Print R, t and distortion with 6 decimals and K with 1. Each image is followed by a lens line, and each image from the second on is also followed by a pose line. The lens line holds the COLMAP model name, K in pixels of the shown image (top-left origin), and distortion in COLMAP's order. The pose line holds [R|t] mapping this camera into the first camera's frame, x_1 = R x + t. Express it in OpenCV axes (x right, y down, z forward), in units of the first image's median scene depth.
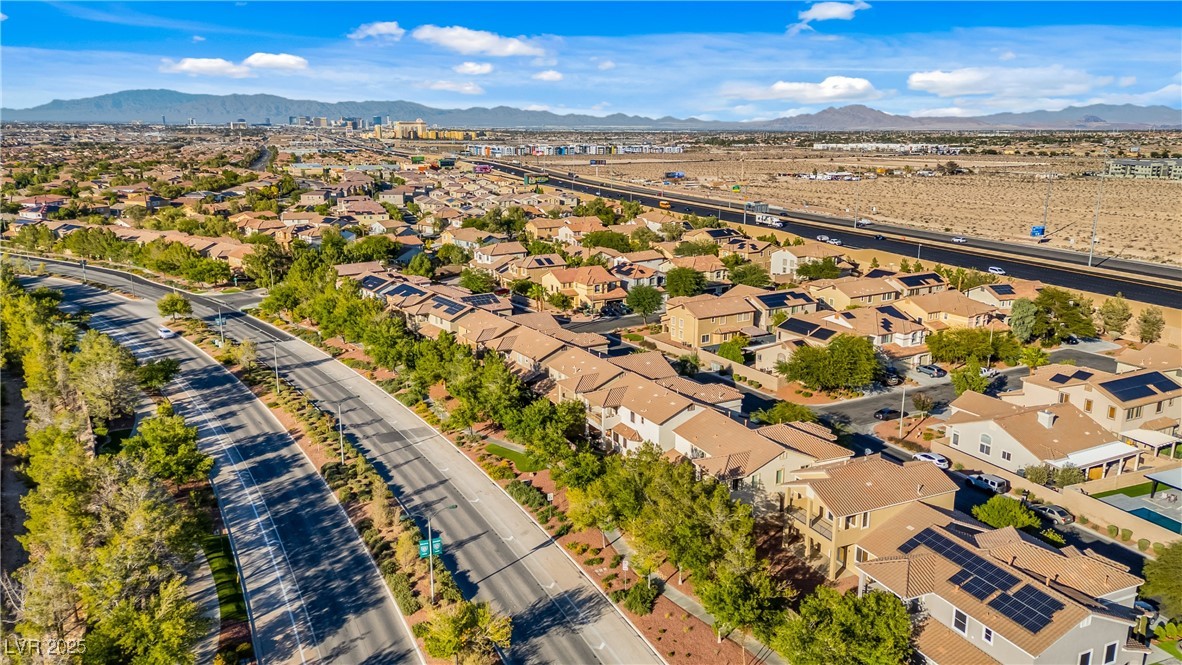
lens RADIAL K [[845.5, 0, 594.8], [0, 845.5, 413.2], [0, 0, 1]] dist [0.043996, -0.003199]
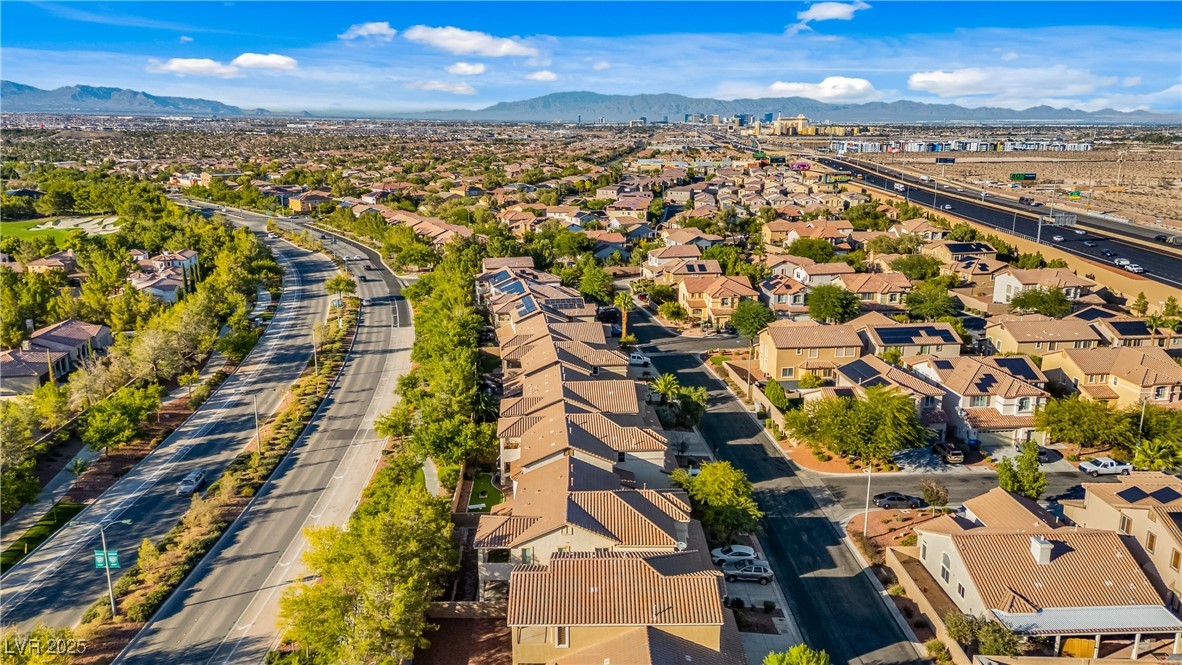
lens RADIAL K [[871.3, 0, 591.0], [0, 871.3, 332.5], [0, 0, 1]] dist [0.046823, -0.003791]
pose [[0.911266, 0.099109, -0.399713, 0.362955], [-0.134490, 0.989012, -0.061384, -0.057405], [0.389237, 0.109695, 0.914583, 0.147672]]
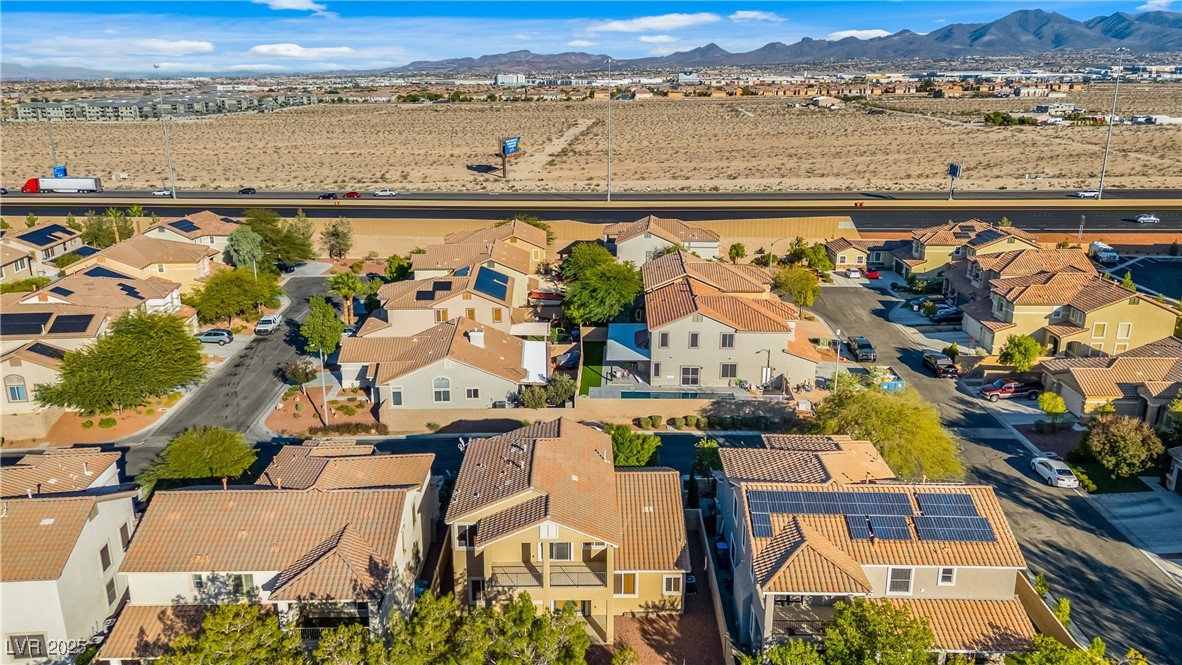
lens RADIAL K [[871.3, 0, 591.0], [0, 871.3, 332.5], [0, 0, 1]] dist [0.046823, -0.003791]
pose [[0.421444, -0.262057, 0.868165, -0.133336], [0.299114, 0.943932, 0.139725, -0.066785], [-0.856105, 0.200794, 0.476199, 0.386352]]
